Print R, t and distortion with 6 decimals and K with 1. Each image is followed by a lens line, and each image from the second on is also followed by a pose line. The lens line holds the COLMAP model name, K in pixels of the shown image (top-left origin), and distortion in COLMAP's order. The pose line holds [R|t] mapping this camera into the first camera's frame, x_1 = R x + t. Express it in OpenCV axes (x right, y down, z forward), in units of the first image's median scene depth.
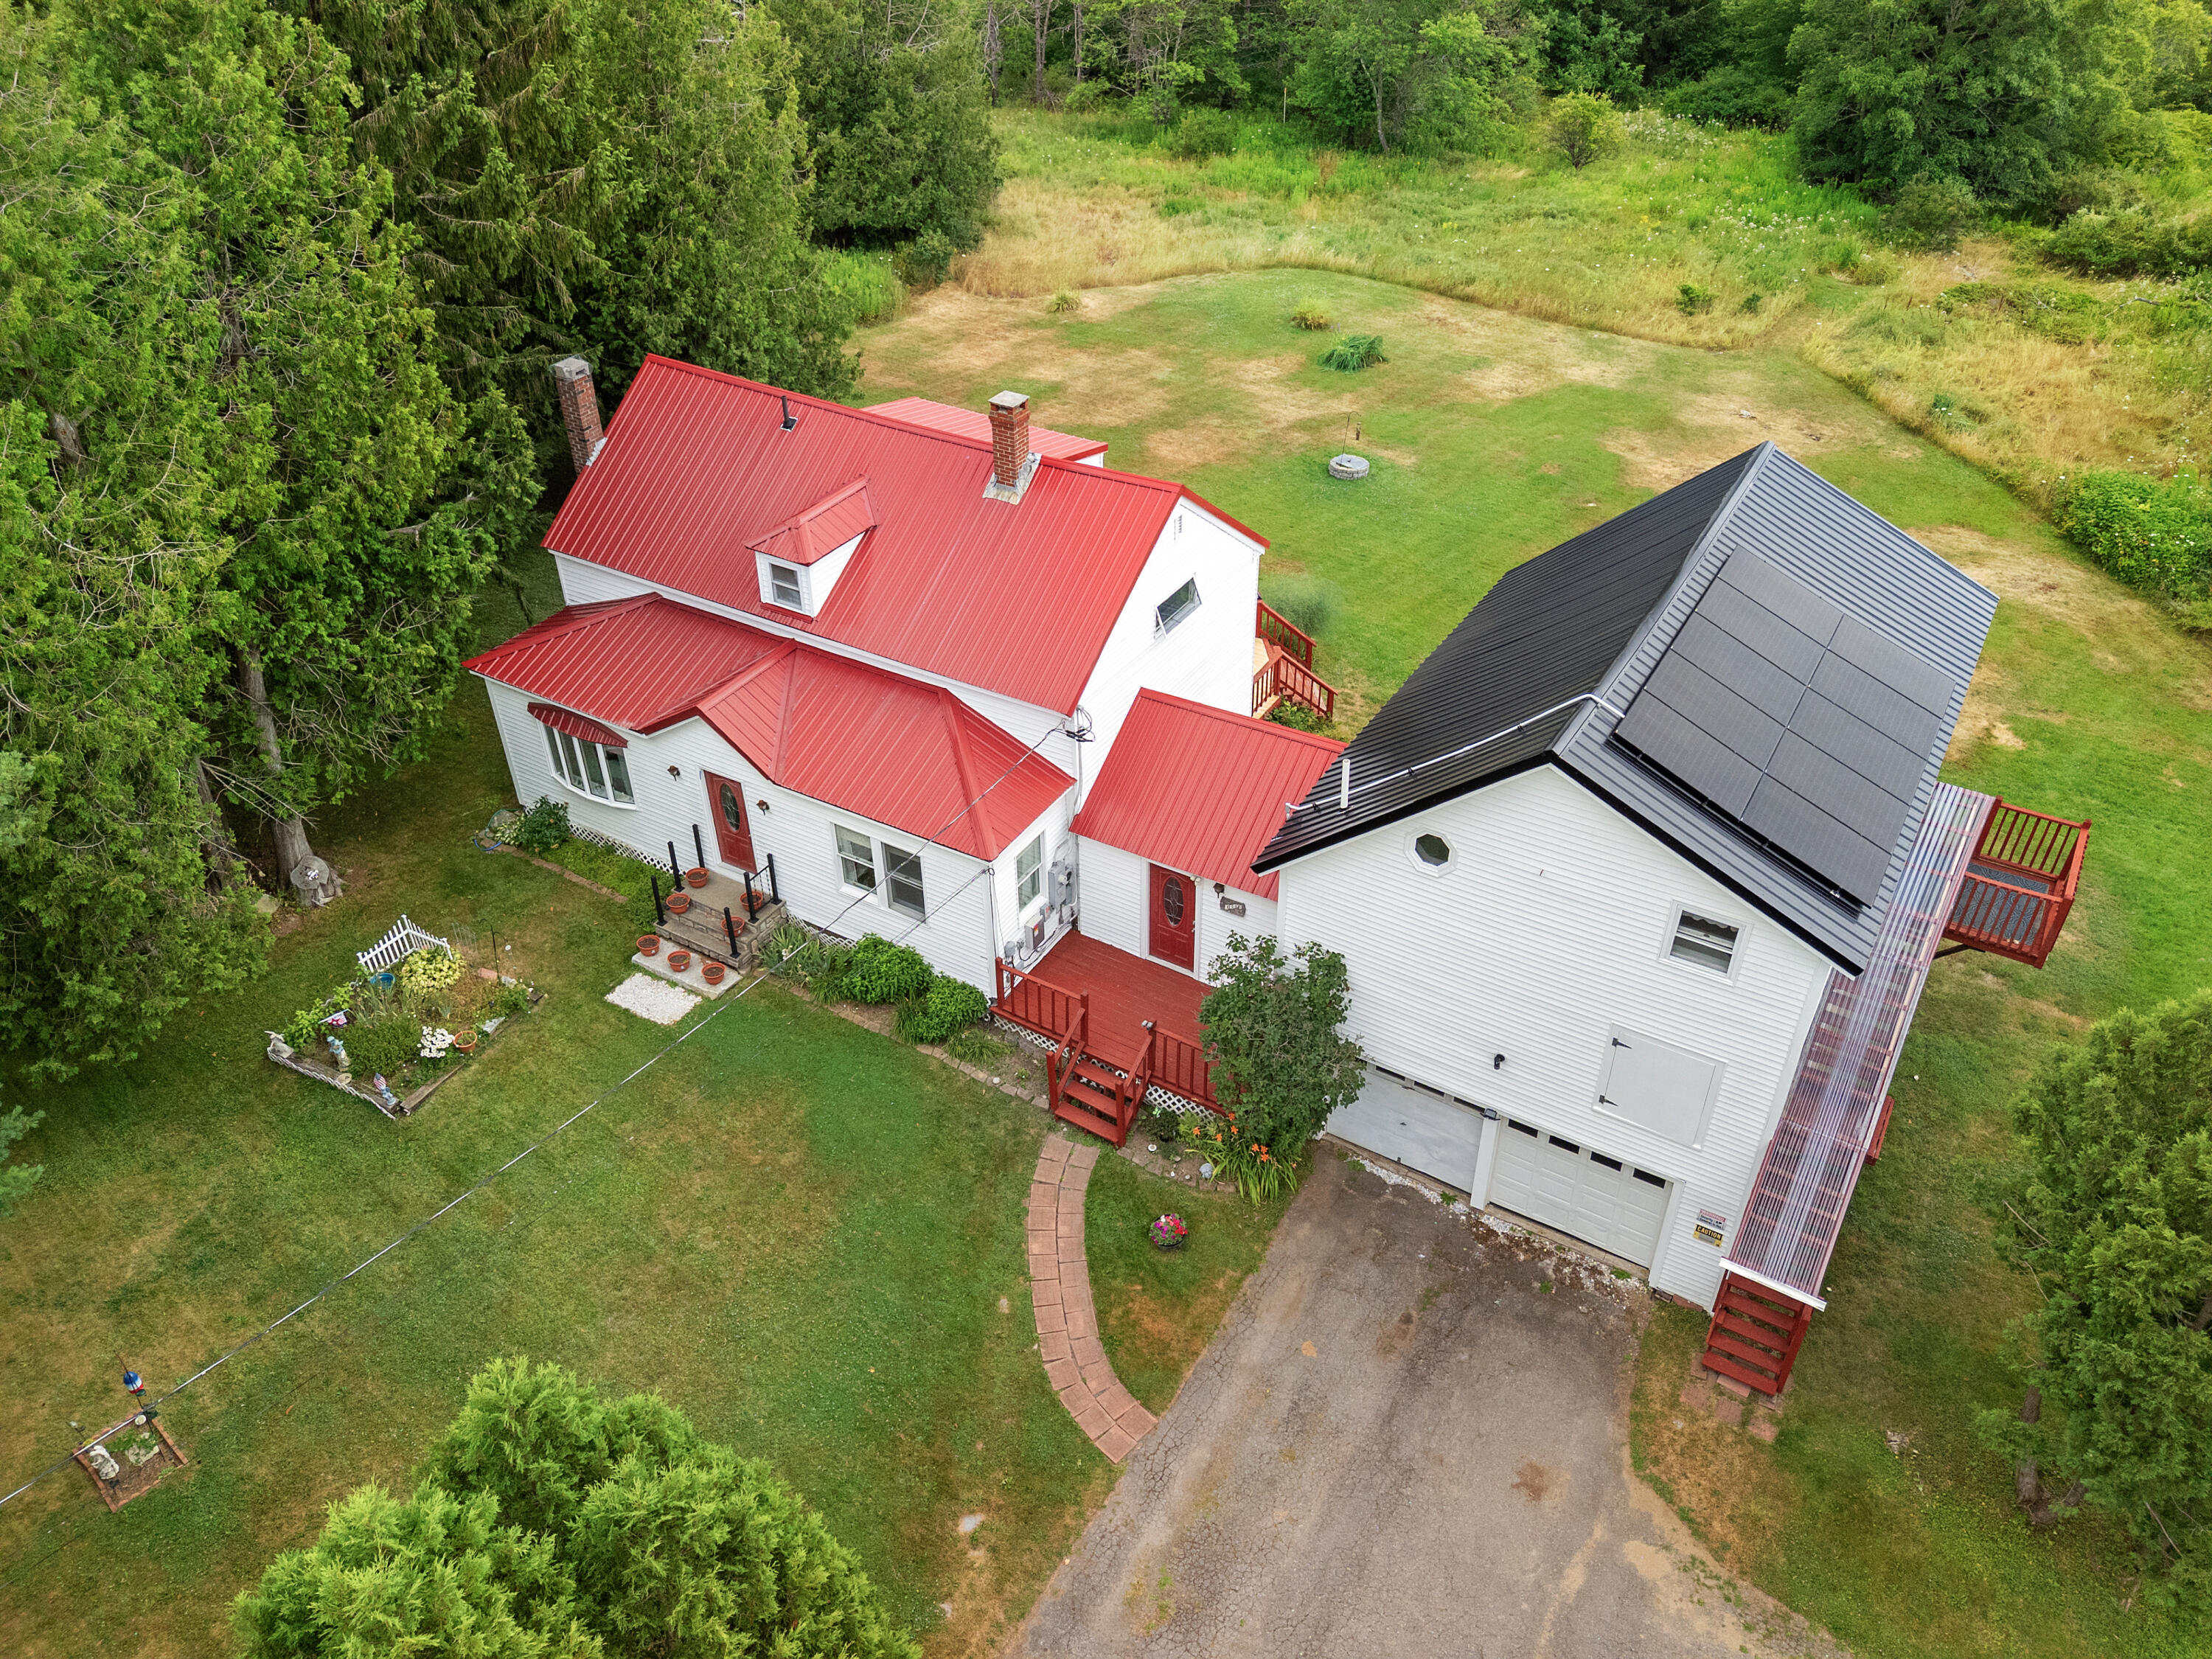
lens RADIAL K [[1648.8, 0, 1106.0], [0, 1648.8, 829.5], [0, 0, 1]] dist [0.071064, -0.047437]
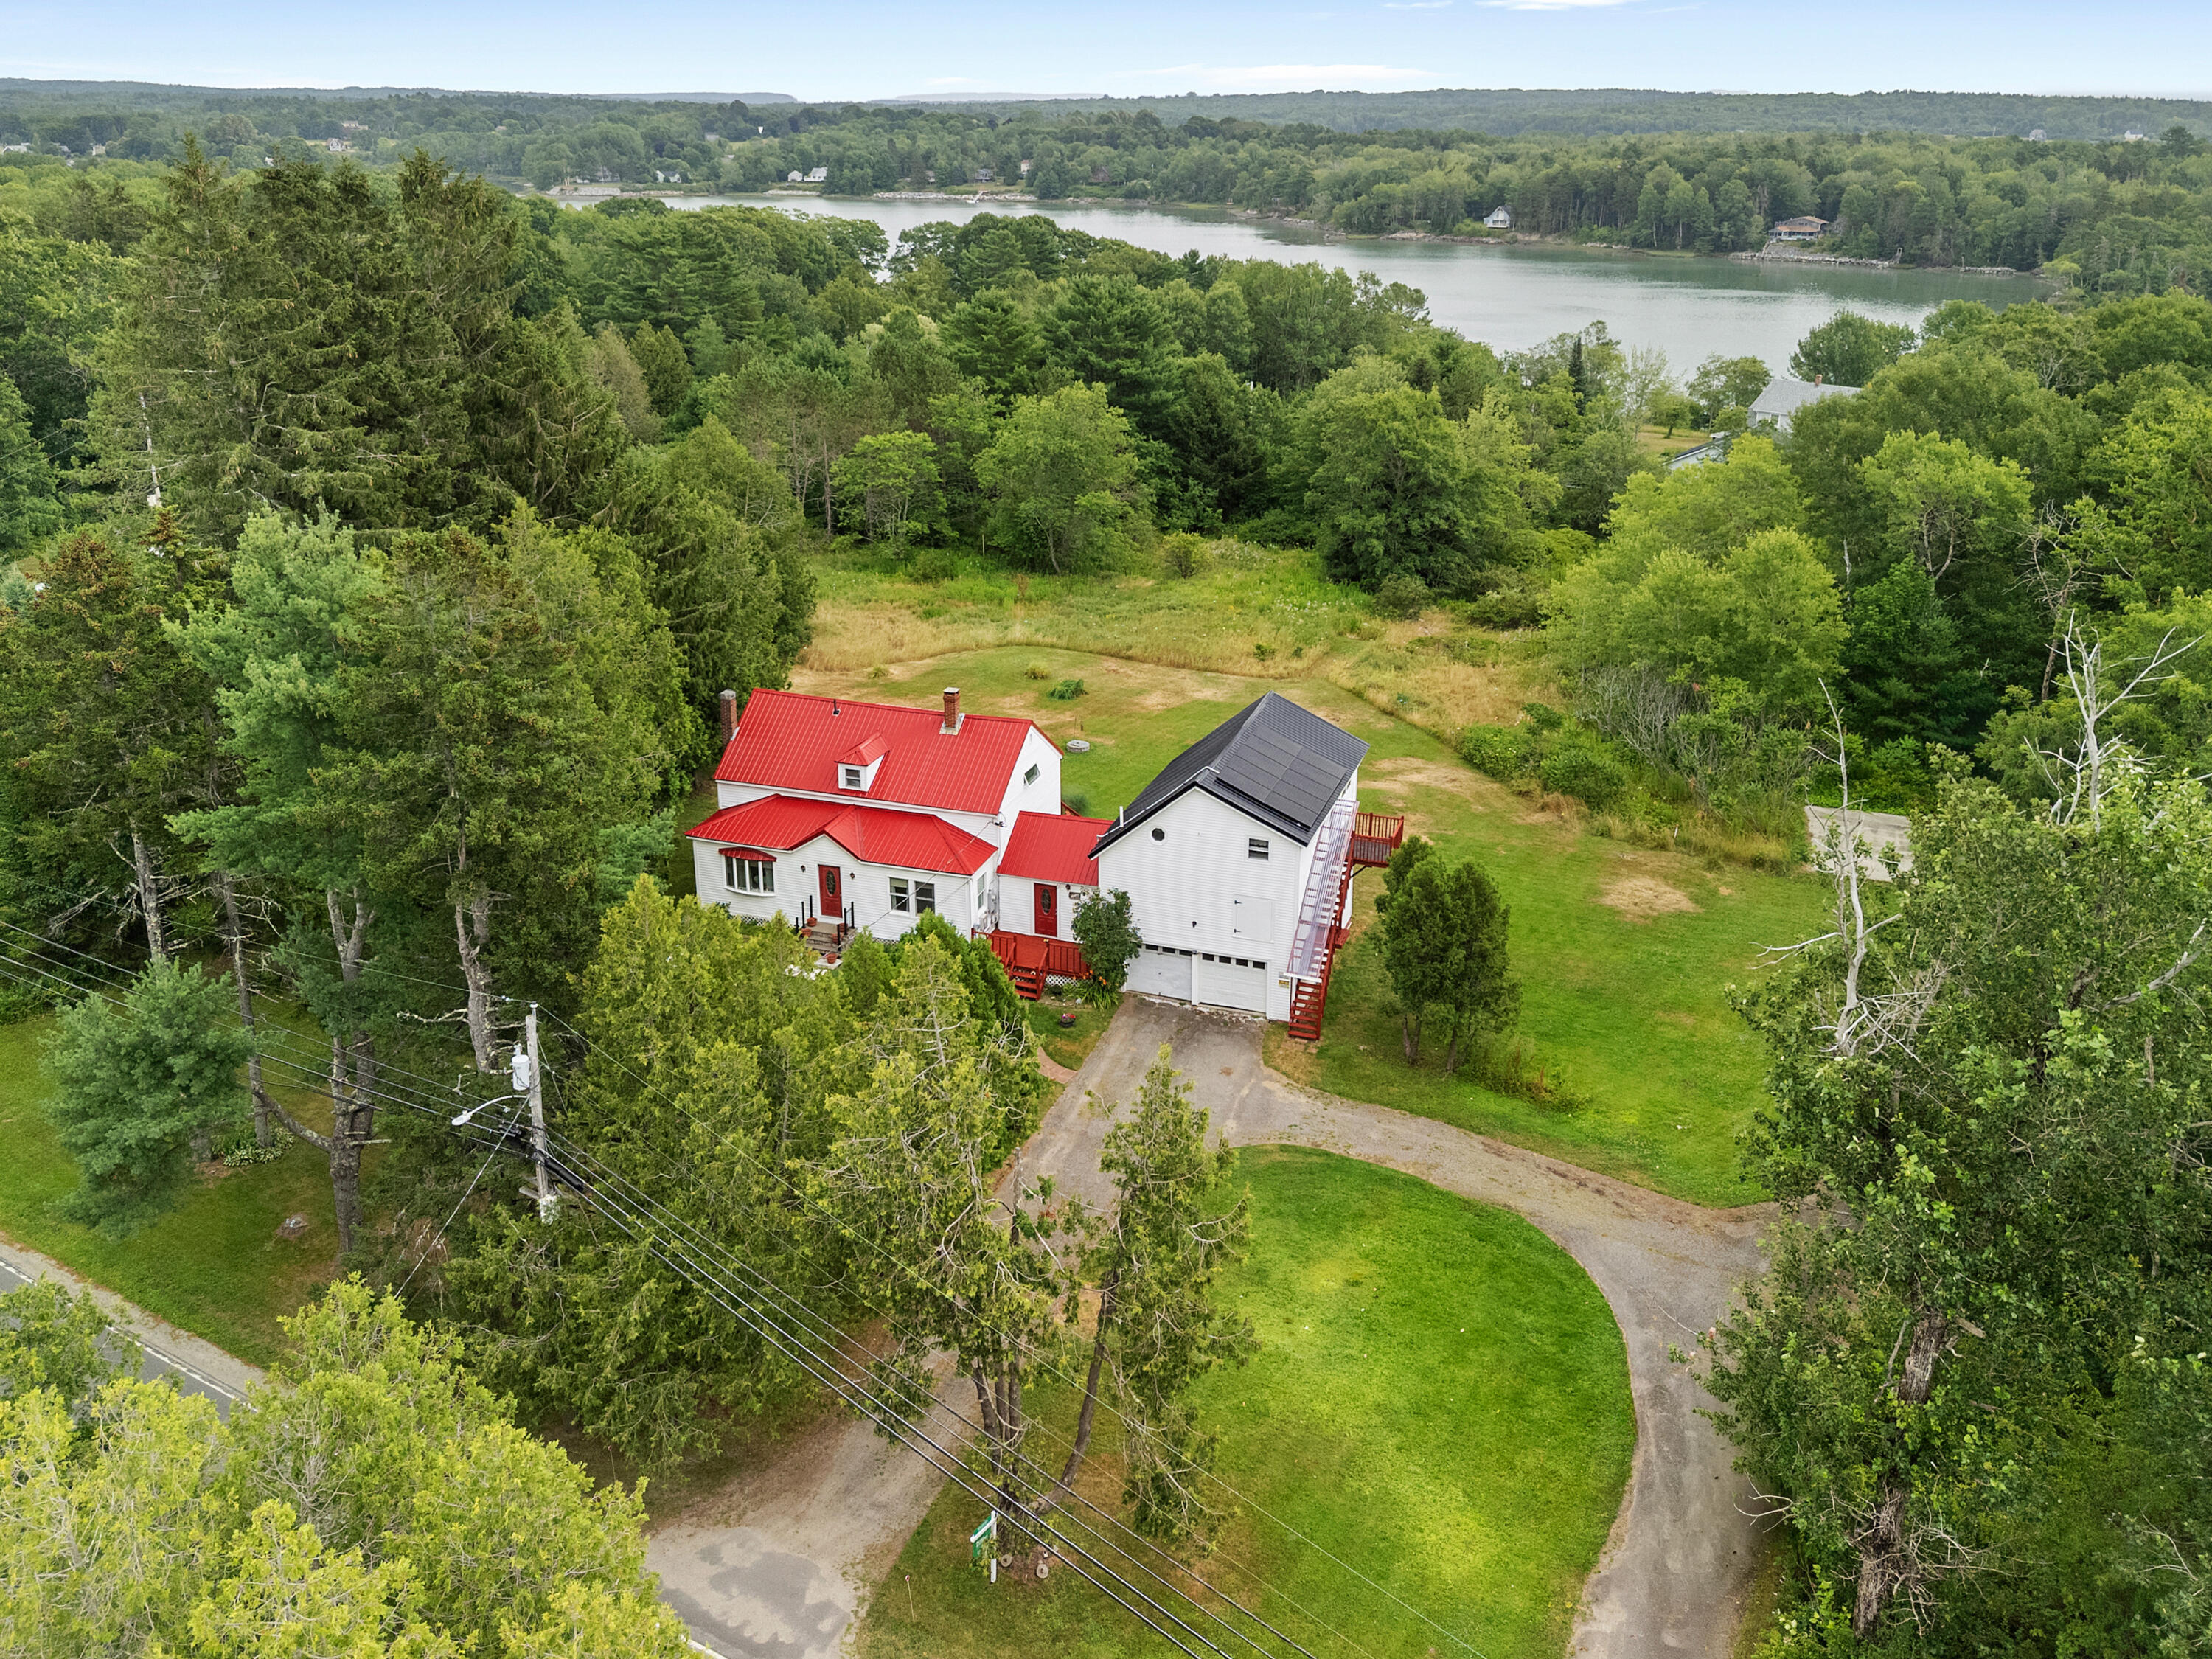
lens RADIAL K [[1654.8, 0, 1054.7], [0, 1654.8, 742.2], [0, 0, 1]] dist [0.100032, -0.096794]
pose [[0.983815, -0.060264, 0.168752, -0.263481], [0.104685, 0.957623, -0.268328, 0.372140], [-0.145430, 0.281651, 0.948432, -0.991661]]
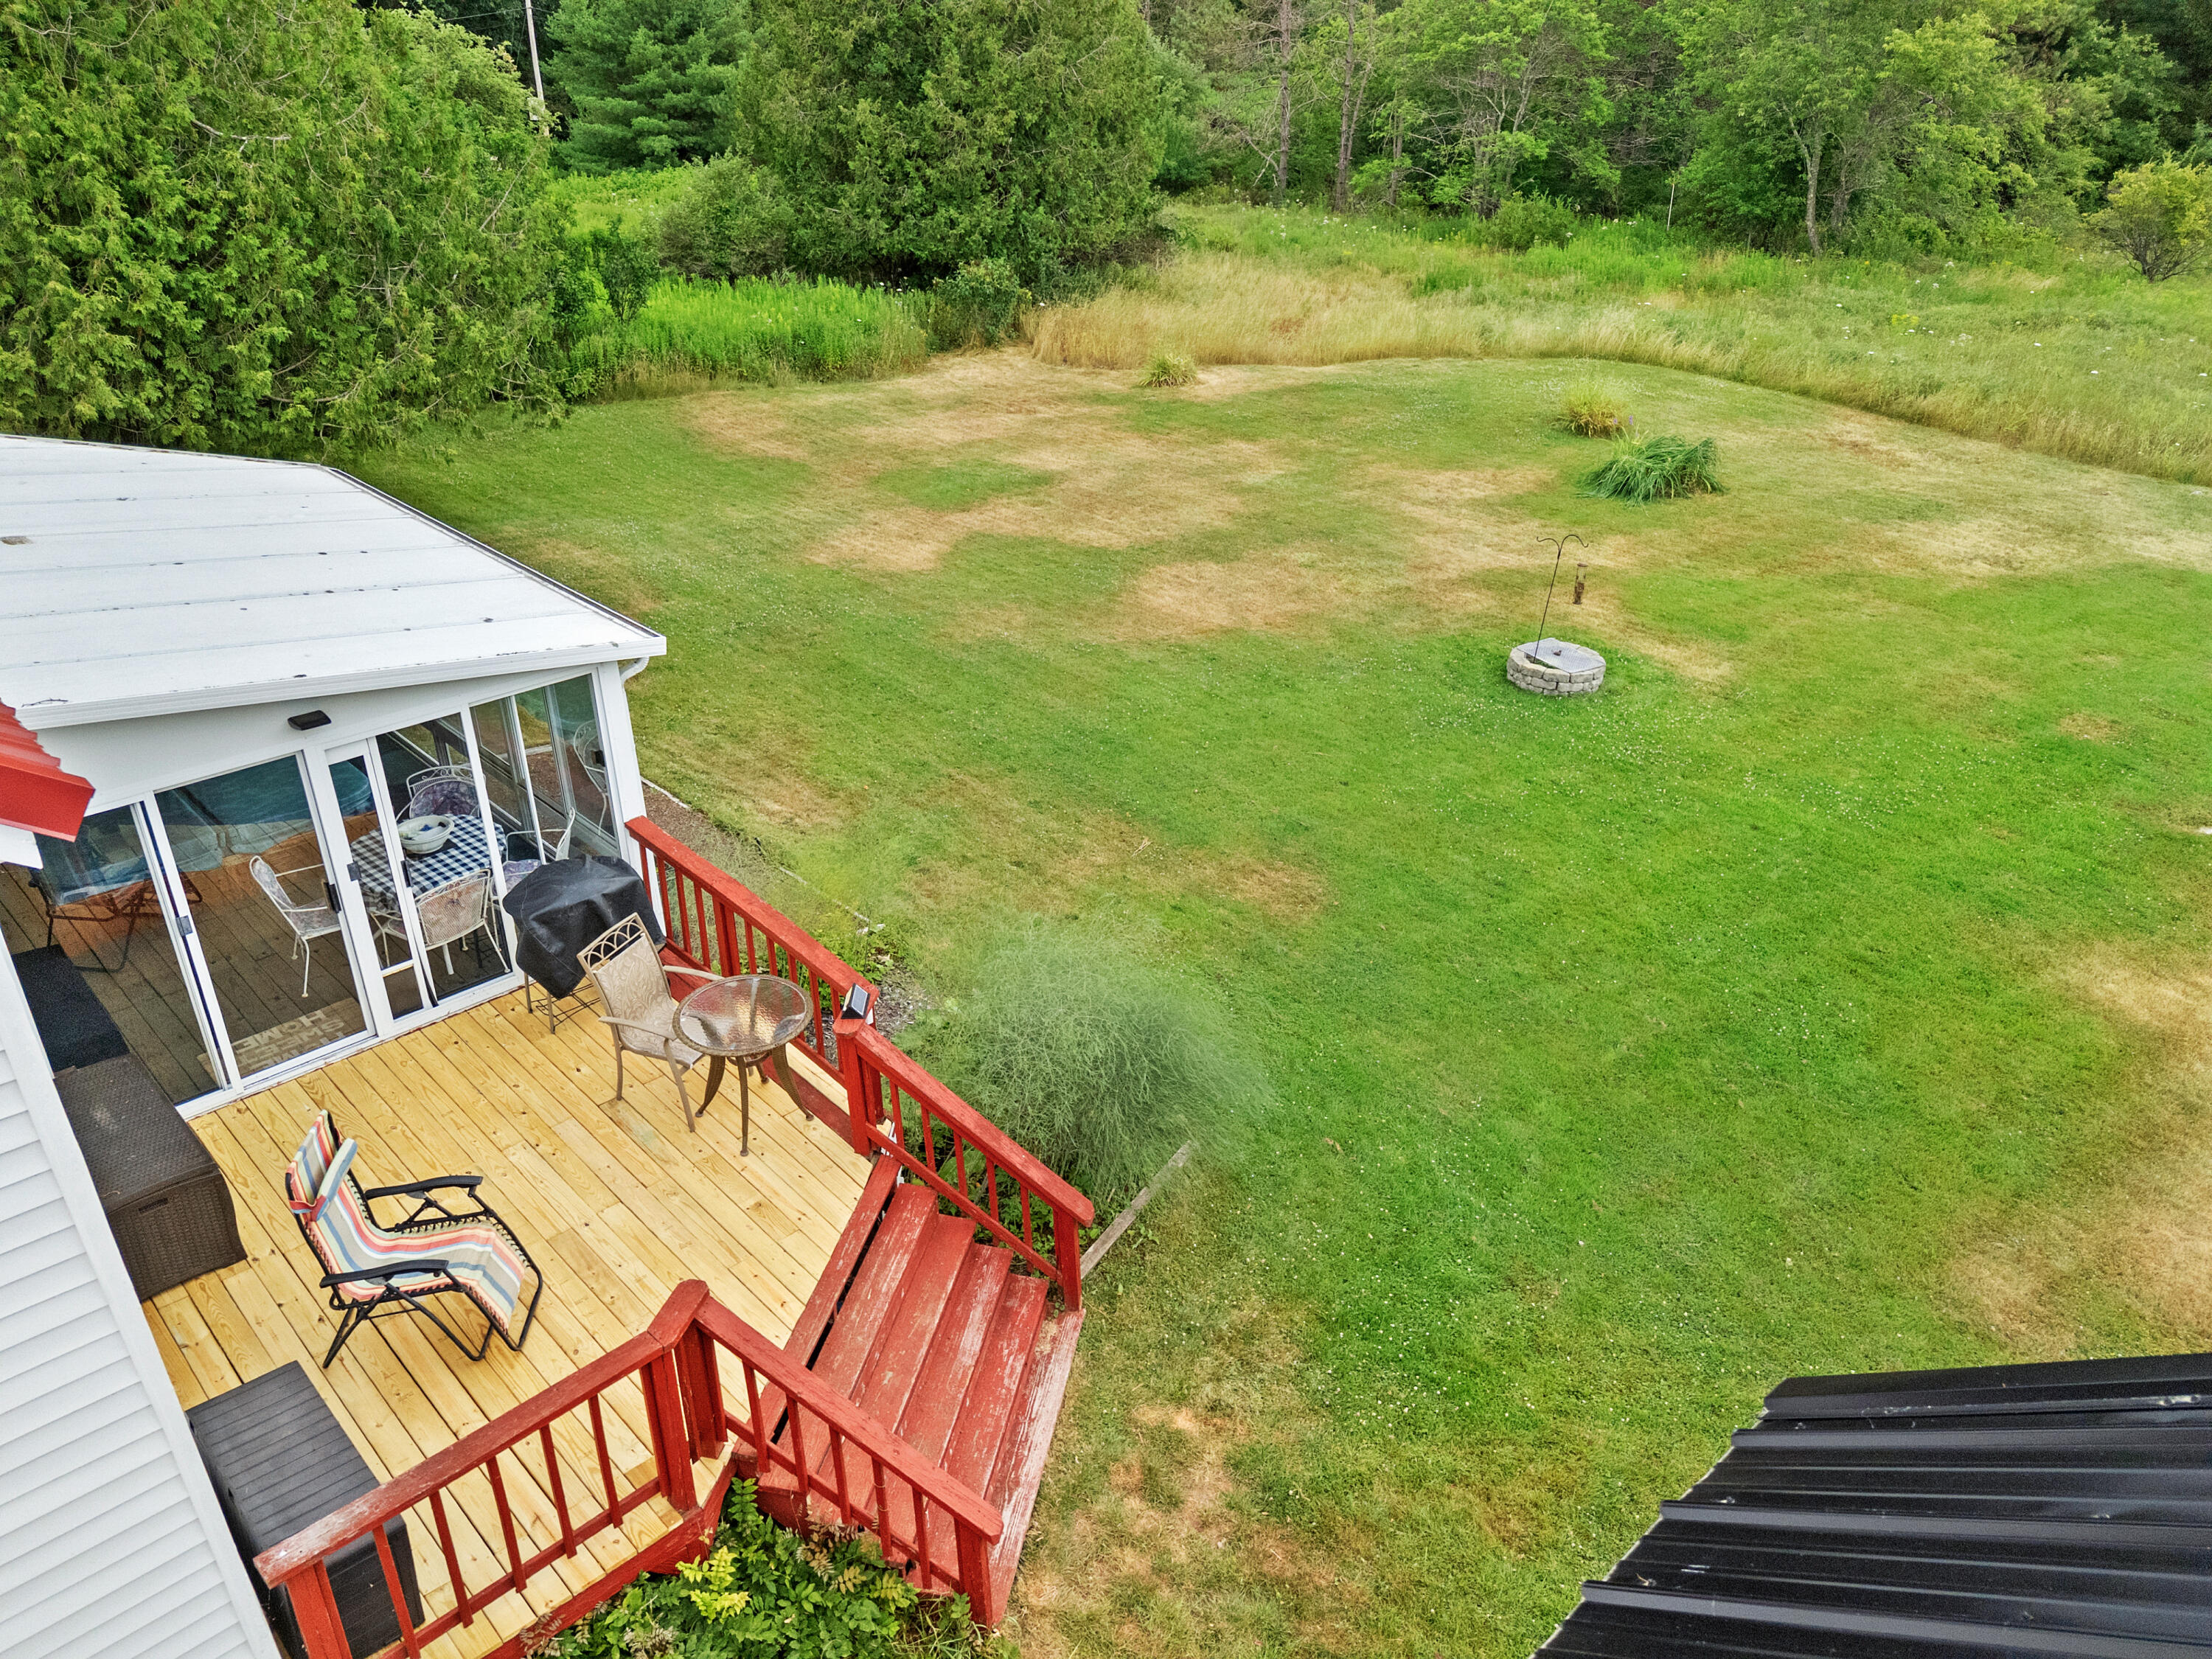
lens RADIAL K [[1776.8, 0, 1036.2], [0, 1776.8, 798.7], [0, 0, 1]] dist [0.072844, -0.045903]
pose [[0.961709, 0.124180, -0.244324, 0.212992], [-0.160332, 0.977917, -0.134063, -0.162737], [0.222281, 0.168102, 0.960382, 0.845063]]
